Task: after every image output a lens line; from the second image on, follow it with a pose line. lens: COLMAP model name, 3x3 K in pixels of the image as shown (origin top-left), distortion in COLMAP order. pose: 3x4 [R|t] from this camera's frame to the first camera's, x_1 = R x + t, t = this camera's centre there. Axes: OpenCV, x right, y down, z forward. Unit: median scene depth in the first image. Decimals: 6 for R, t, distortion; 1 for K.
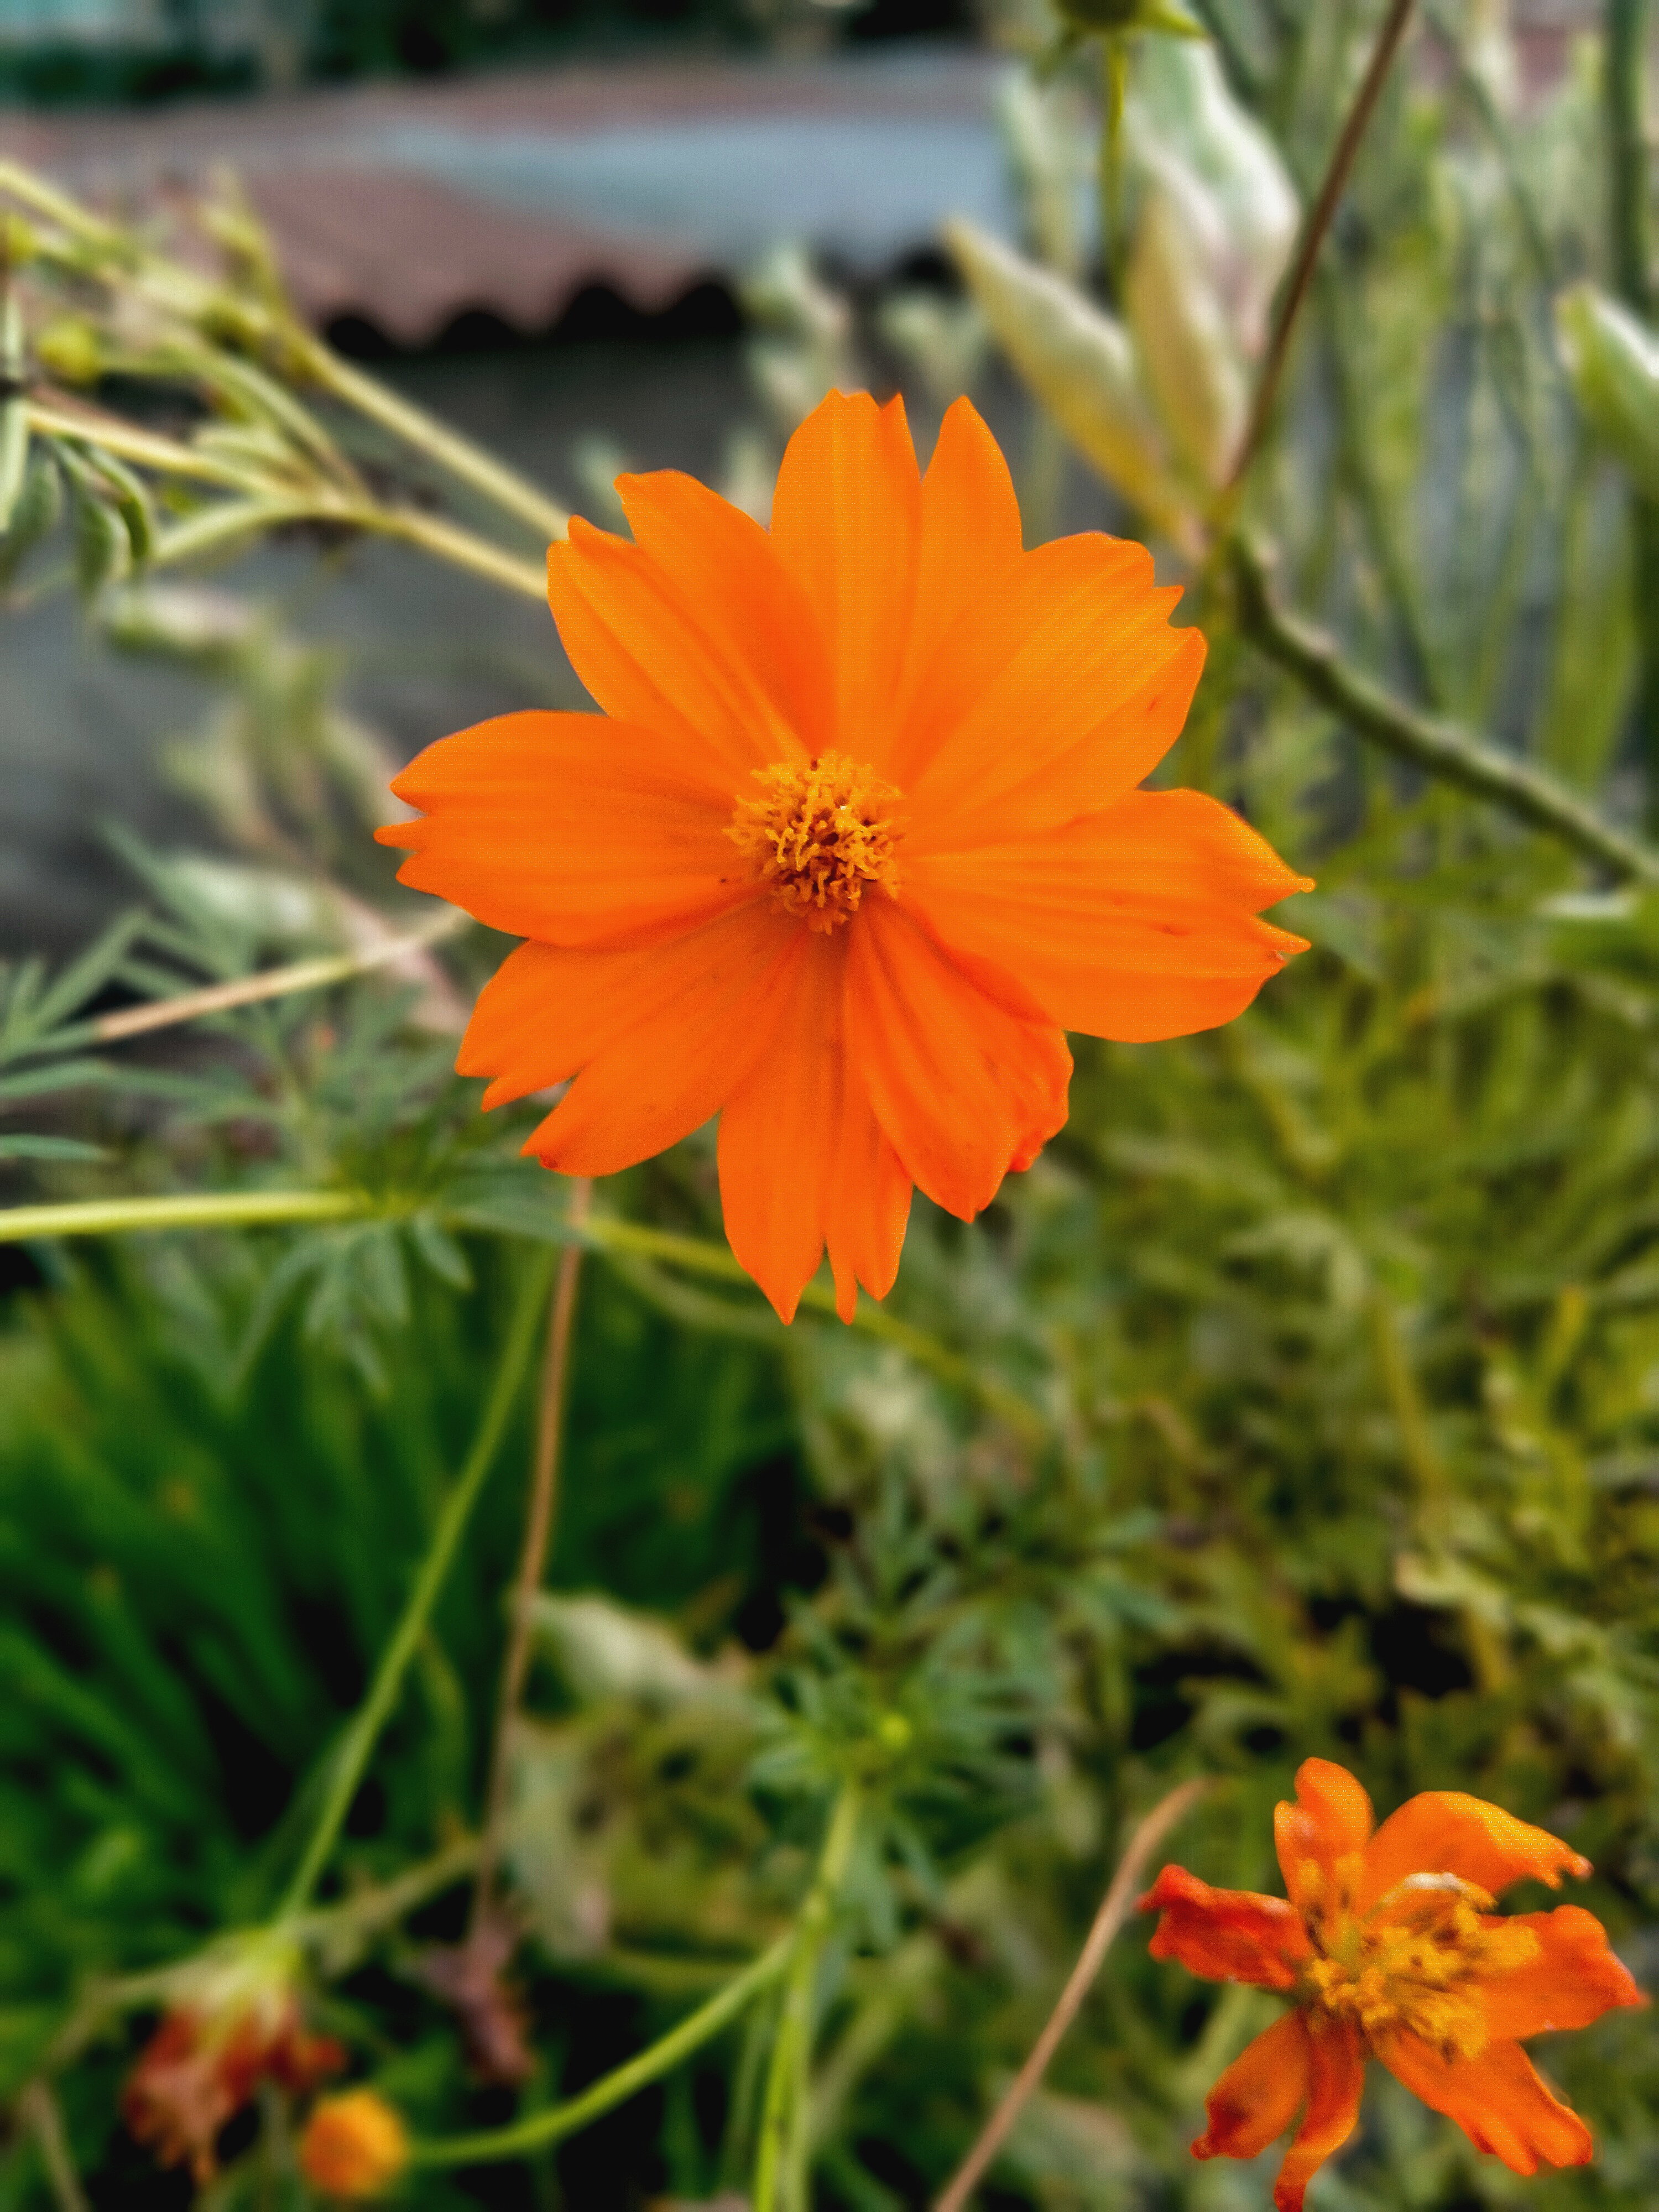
lens RADIAL K [[1639.8, 0, 829.5], [0, 1639.8, 1106.0], [0, 0, 1]] dist [-0.049943, -0.000963]
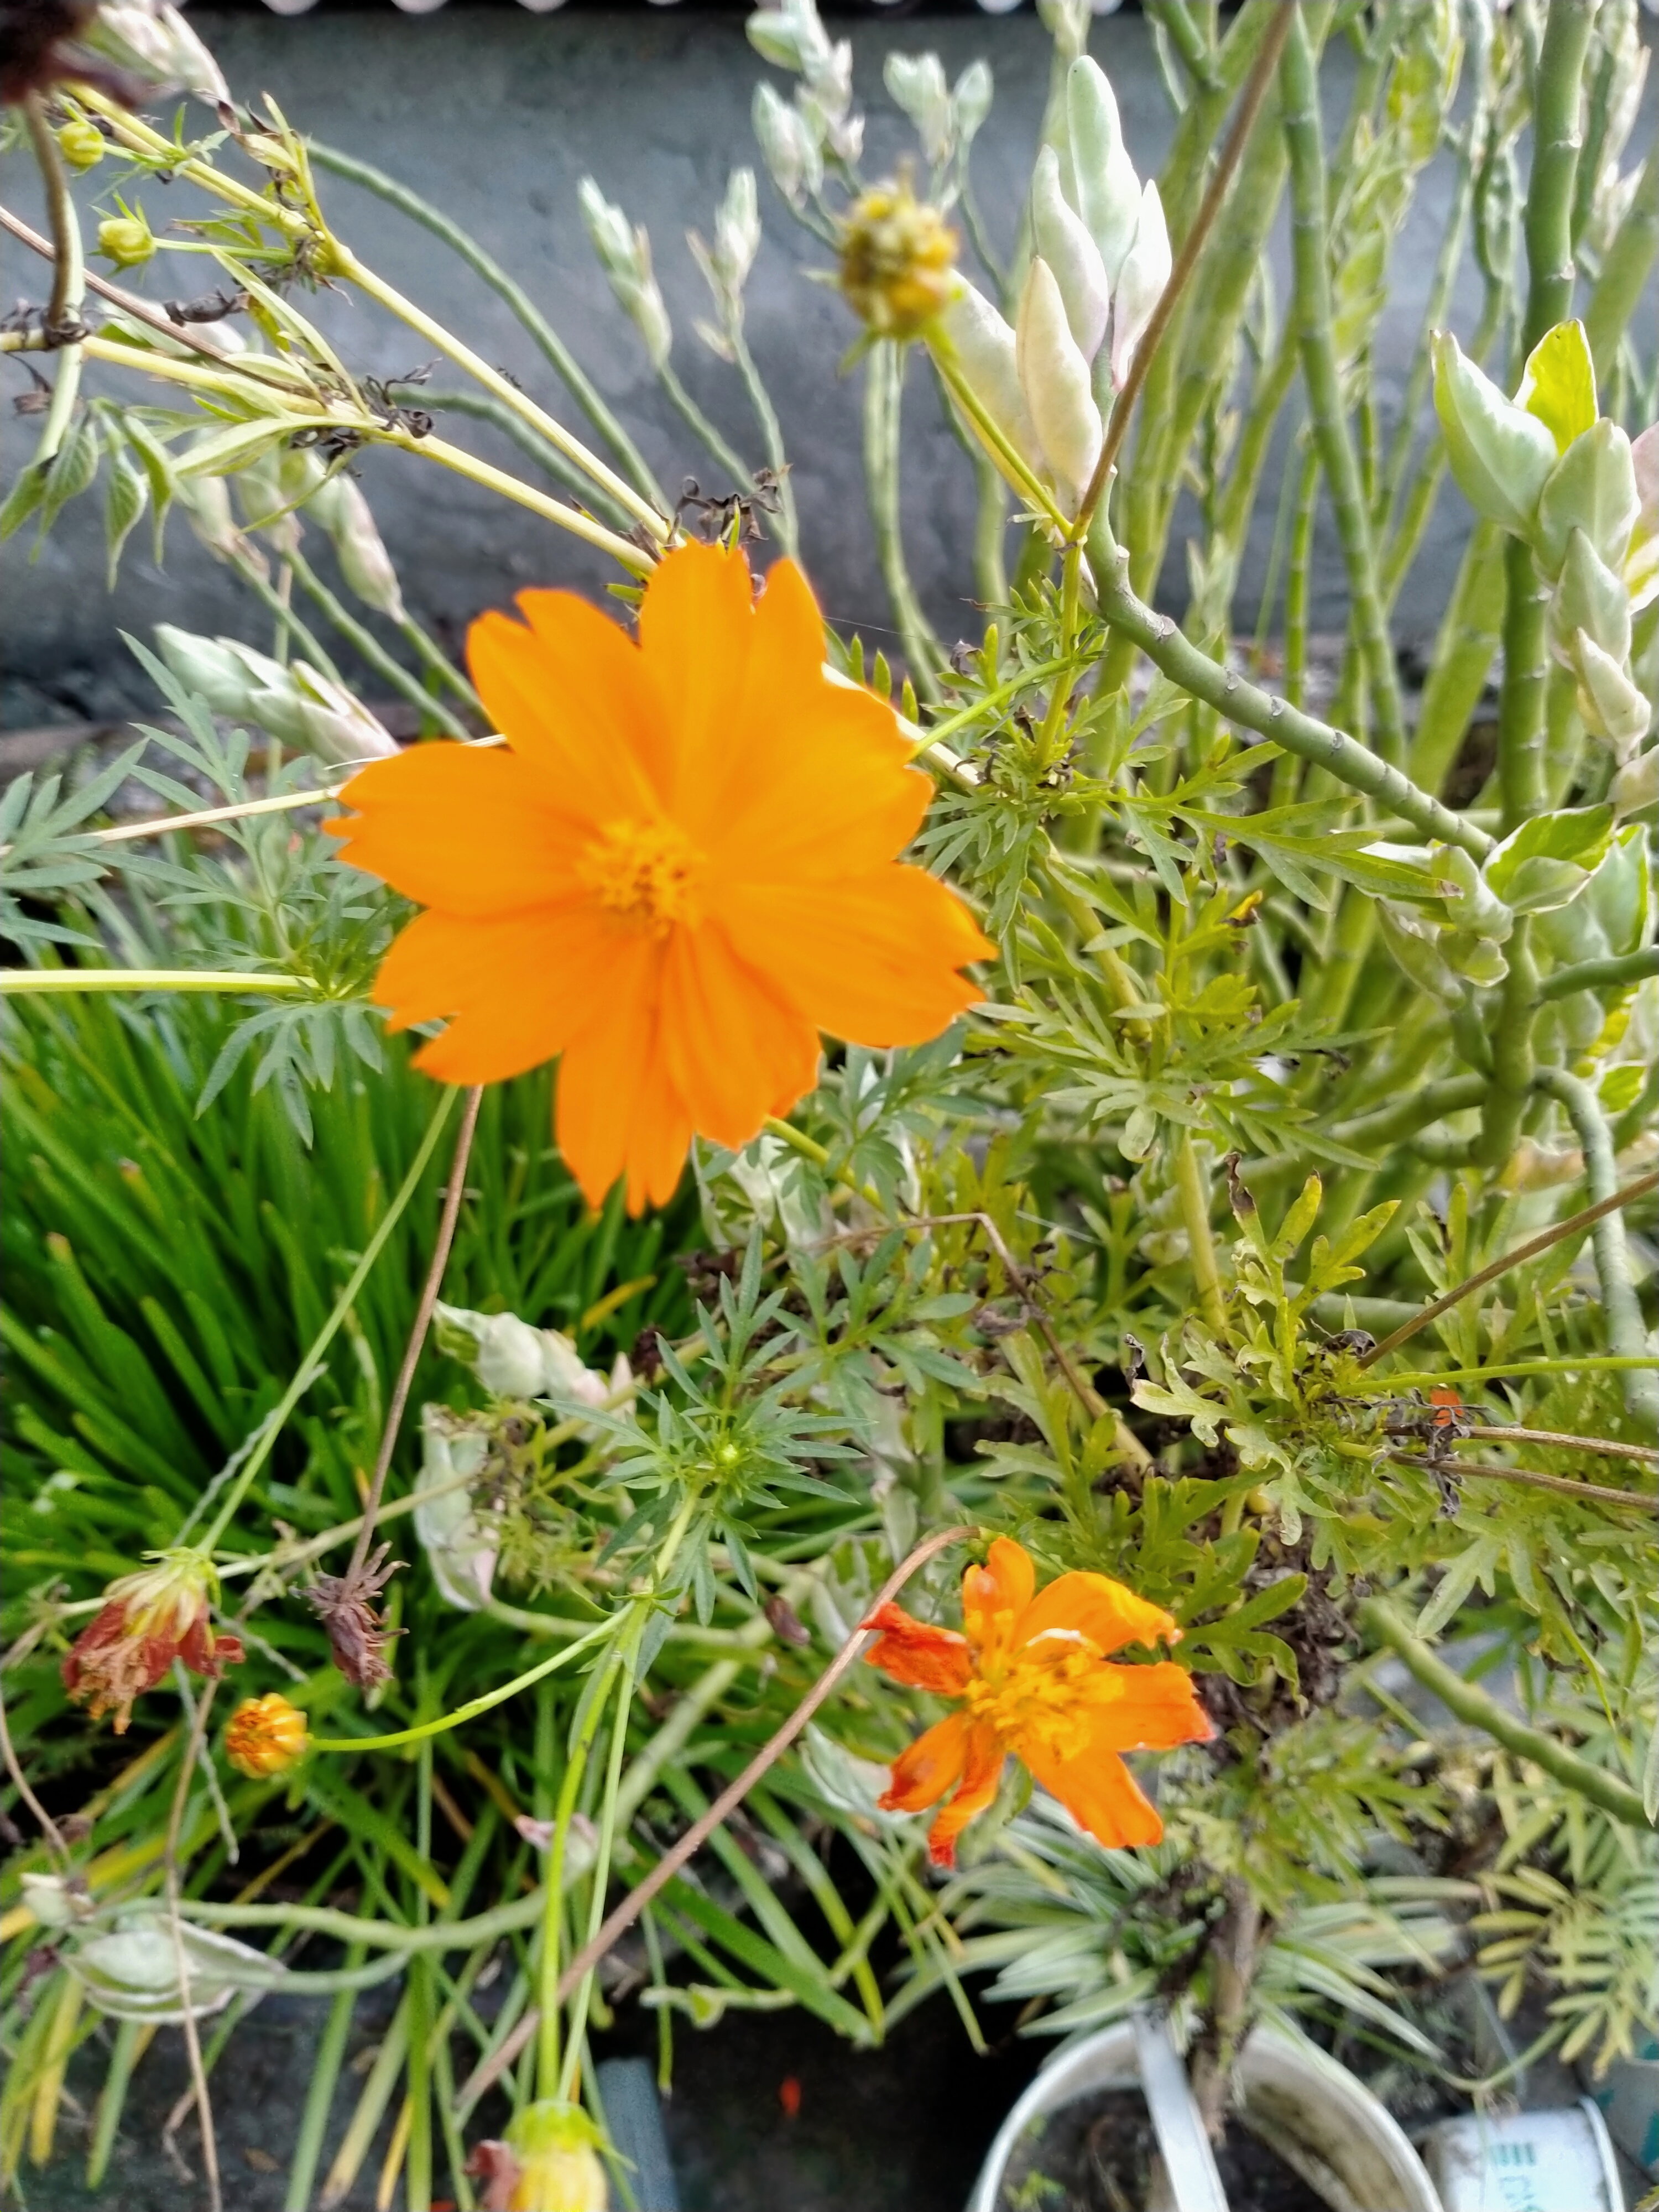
lens RADIAL K [[1639.8, 0, 829.5], [0, 1639.8, 1106.0], [0, 0, 1]] dist [-0.049943, -0.000963]
pose [[0.993403, 0.110004, 0.032388, 0.053627], [-0.113979, 0.978206, 0.173558, -0.101644], [-0.012590, -0.176105, 0.984291, -0.161045]]
